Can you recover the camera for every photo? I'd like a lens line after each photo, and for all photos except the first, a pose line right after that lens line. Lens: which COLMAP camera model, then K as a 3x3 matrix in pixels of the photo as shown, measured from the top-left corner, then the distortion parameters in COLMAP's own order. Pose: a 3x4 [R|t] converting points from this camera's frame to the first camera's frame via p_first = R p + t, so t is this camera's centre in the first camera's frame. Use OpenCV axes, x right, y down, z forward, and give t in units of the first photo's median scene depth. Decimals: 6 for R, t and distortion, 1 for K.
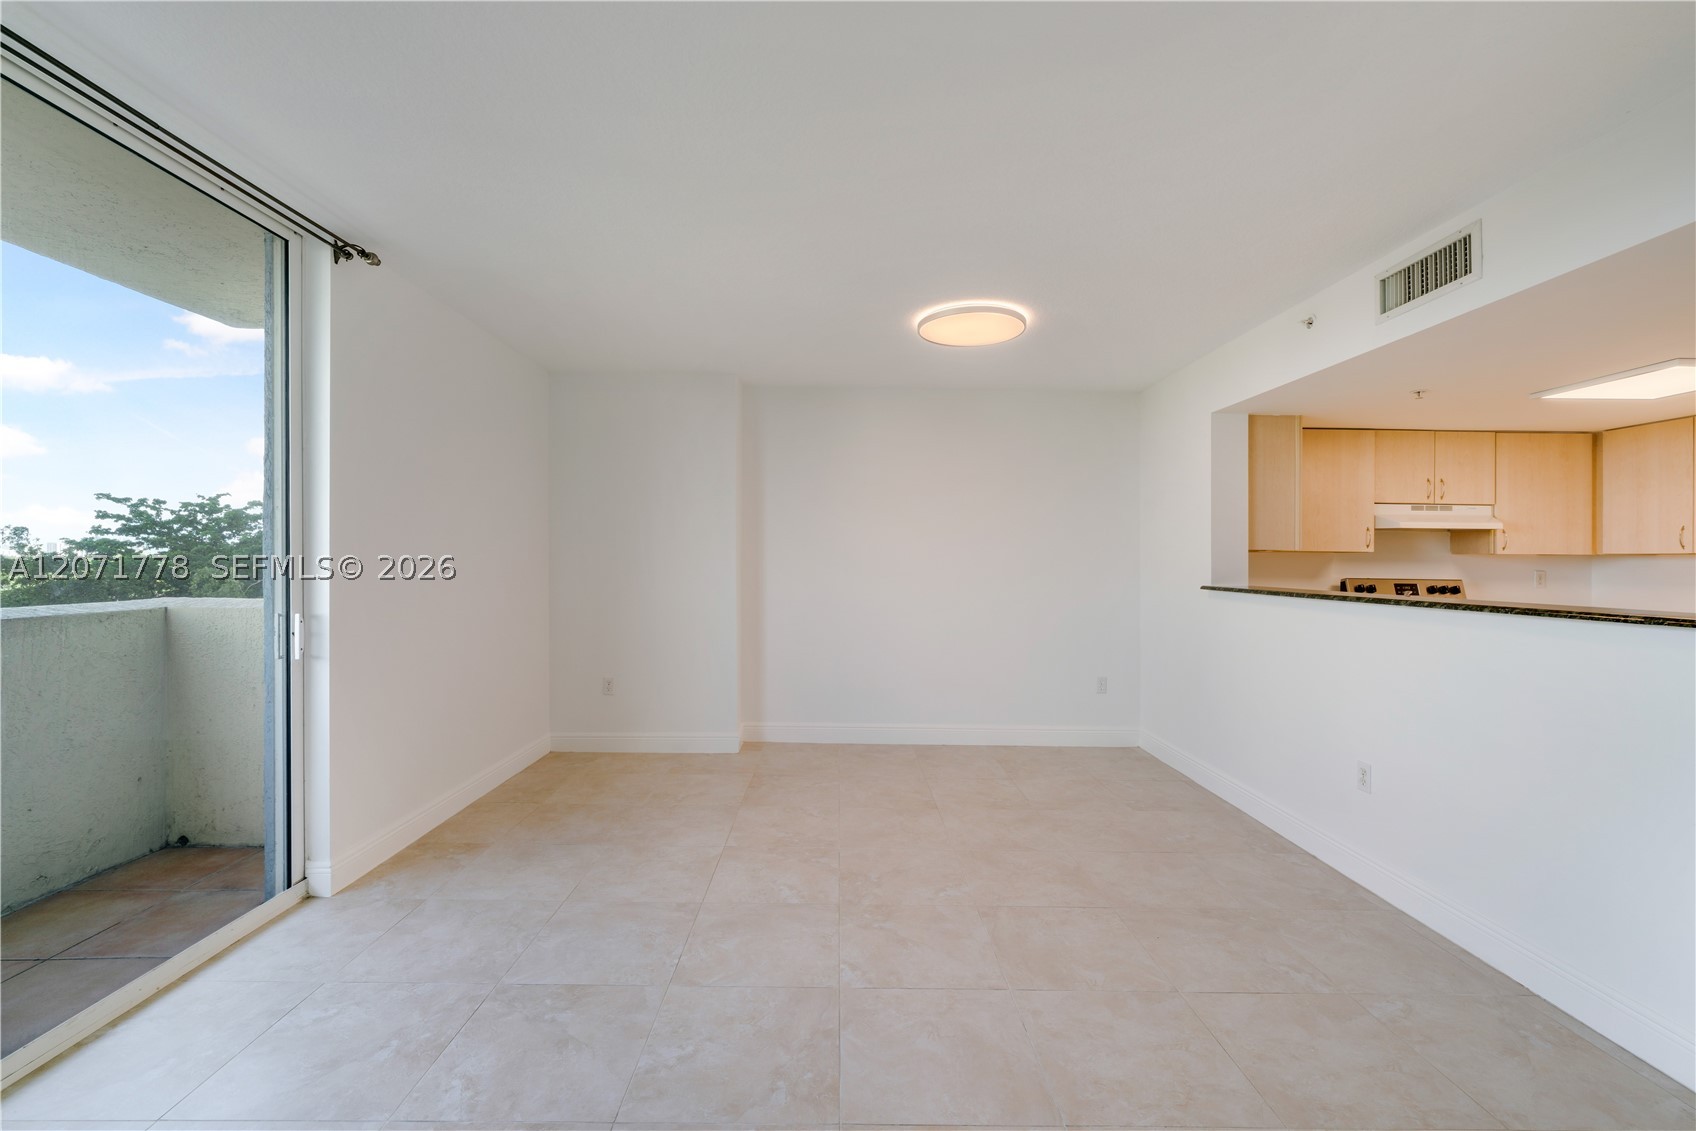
lens RADIAL K [[701.1, 0, 842.8], [0, 701.1, 564.1], [0, 0, 1]] dist [-0.003111, 0.000500]
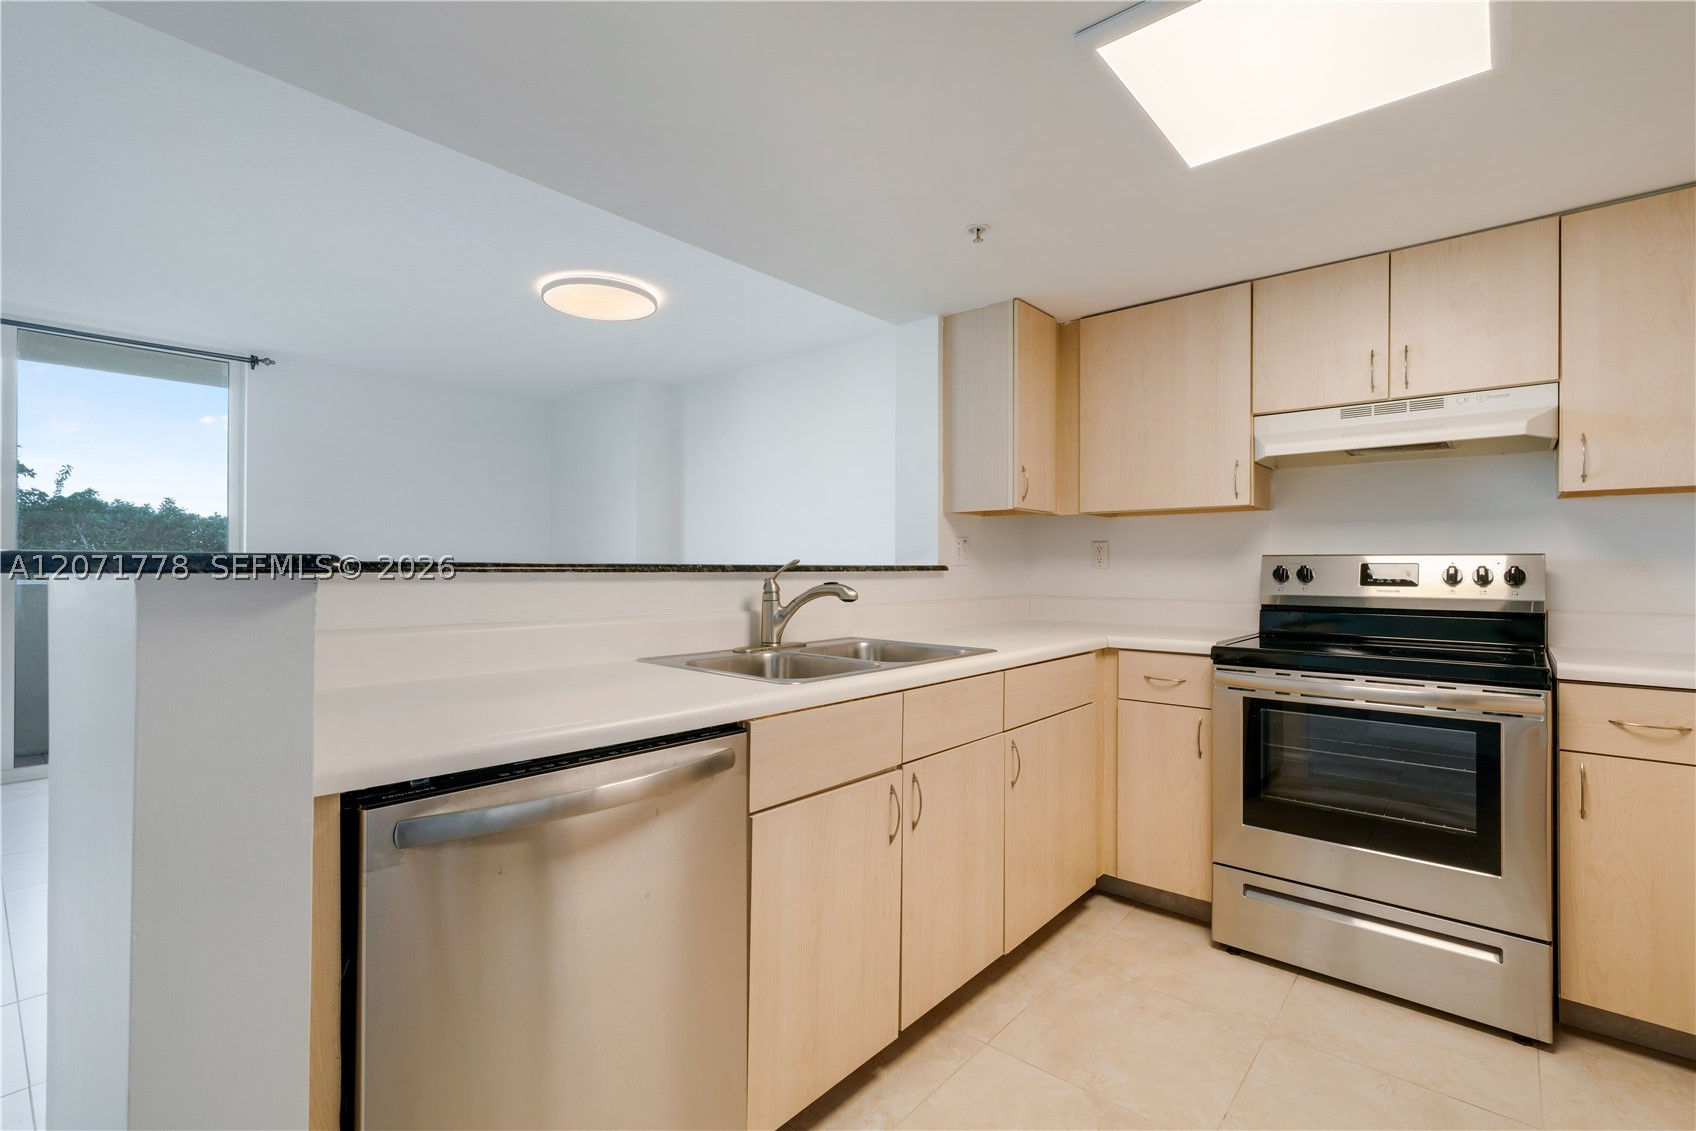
lens RADIAL K [[771.9, 0, 853.1], [0, 771.9, 570.9], [0, 0, 1]] dist [-0.002606, -0.000722]
pose [[0.753607, -0.007038, -0.657288, 0.924259], [0.003091, 0.999970, -0.007163, 0.037633], [0.657318, 0.003367, 0.753605, 0.346432]]
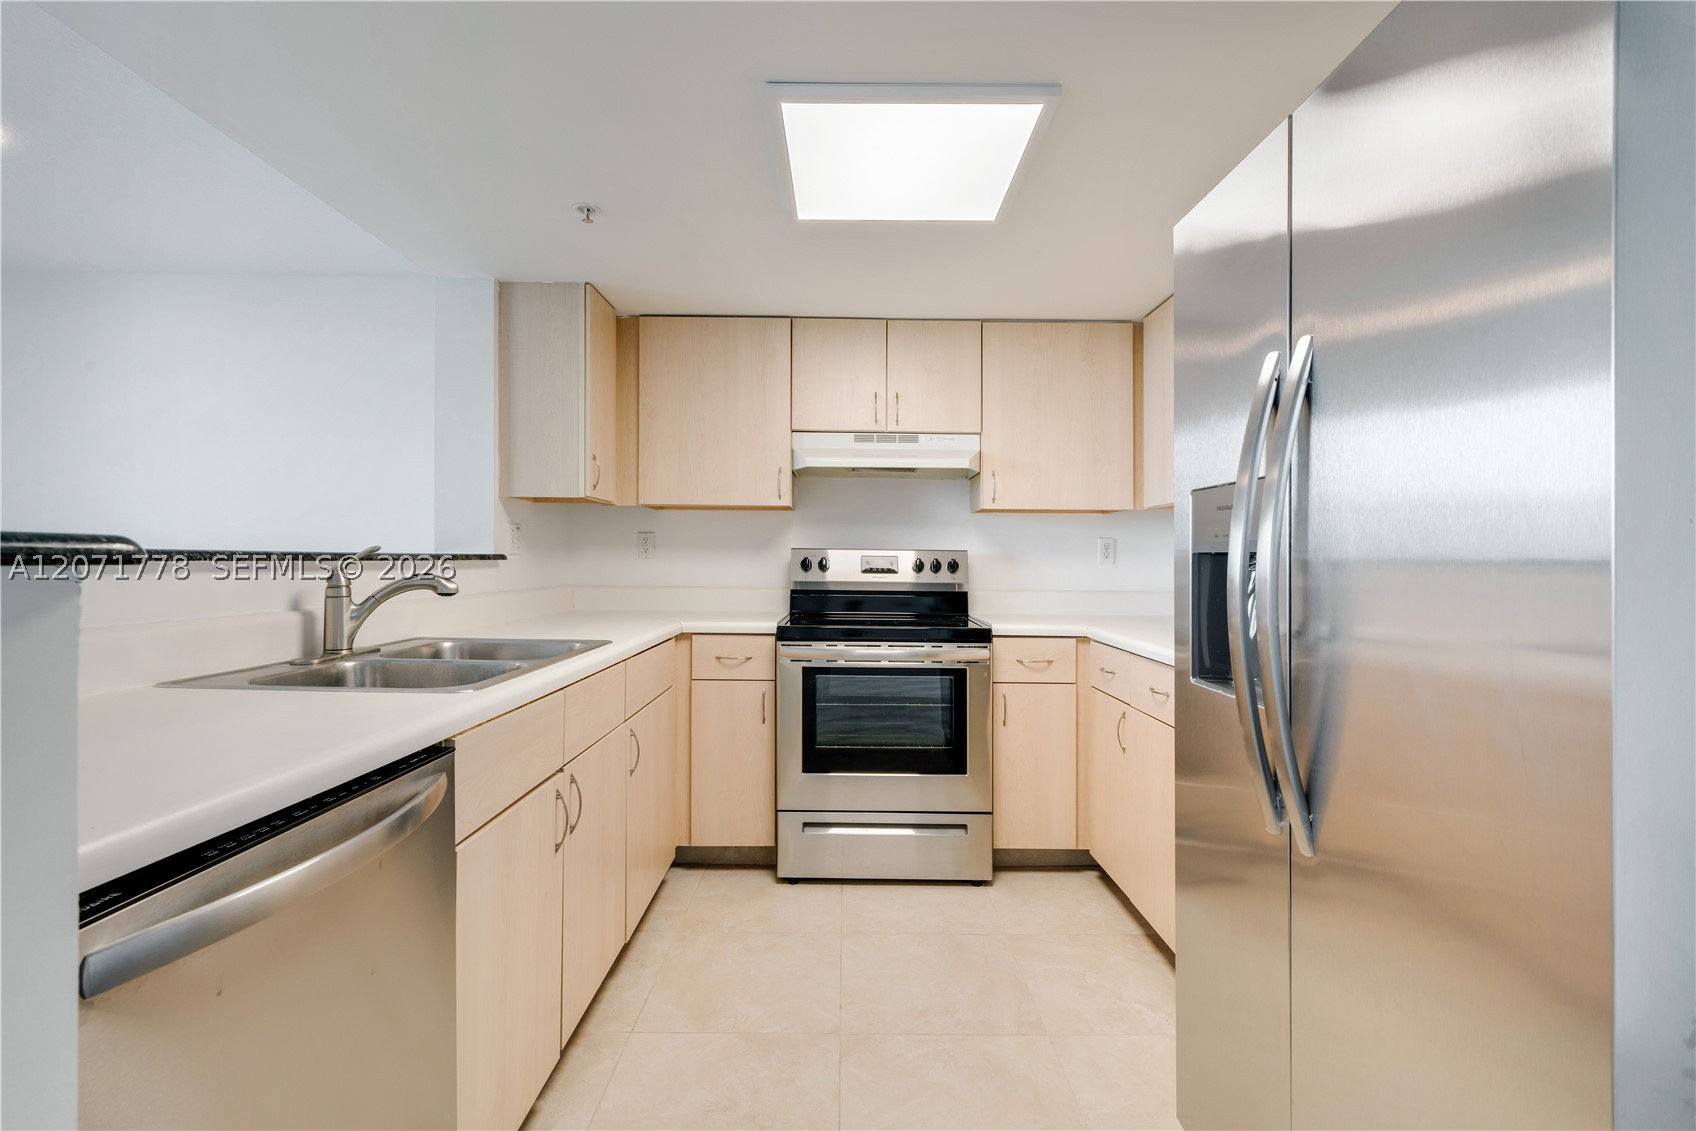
lens RADIAL K [[771.9, 0, 856.5], [0, 771.9, 561.7], [0, 0, 1]] dist [-0.002606, -0.000722]
pose [[0.999985, -0.002810, 0.004641, 0.820668], [0.002824, 0.999991, -0.003022, 0.036786], [-0.004633, 0.003036, 0.999985, 0.287217]]
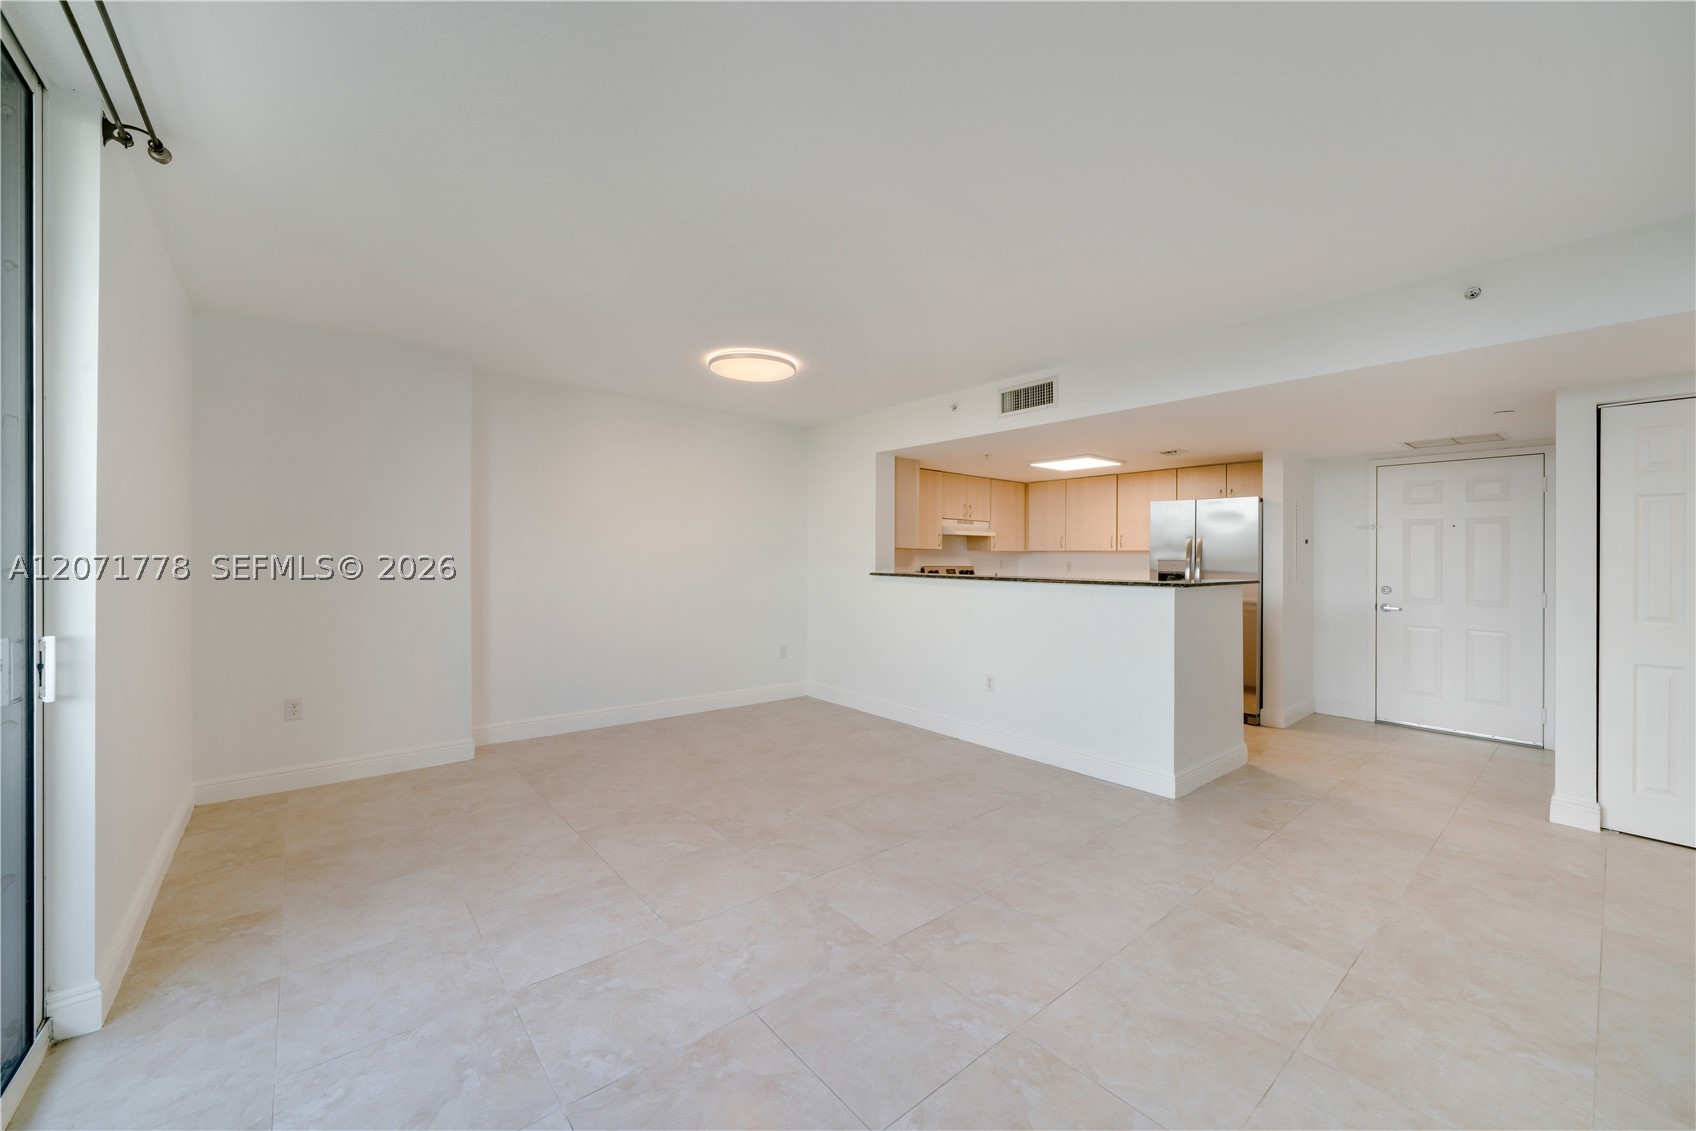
lens RADIAL K [[653.8, 0, 850.7], [0, 653.8, 551.4], [0, 0, 1]] dist [-0.003530, 0.001003]
pose [[0.769916, 0.002122, 0.638141, -0.341444], [0.002229, 0.999979, -0.006015, -0.004142], [-0.638141, 0.006053, 0.769896, -0.003090]]
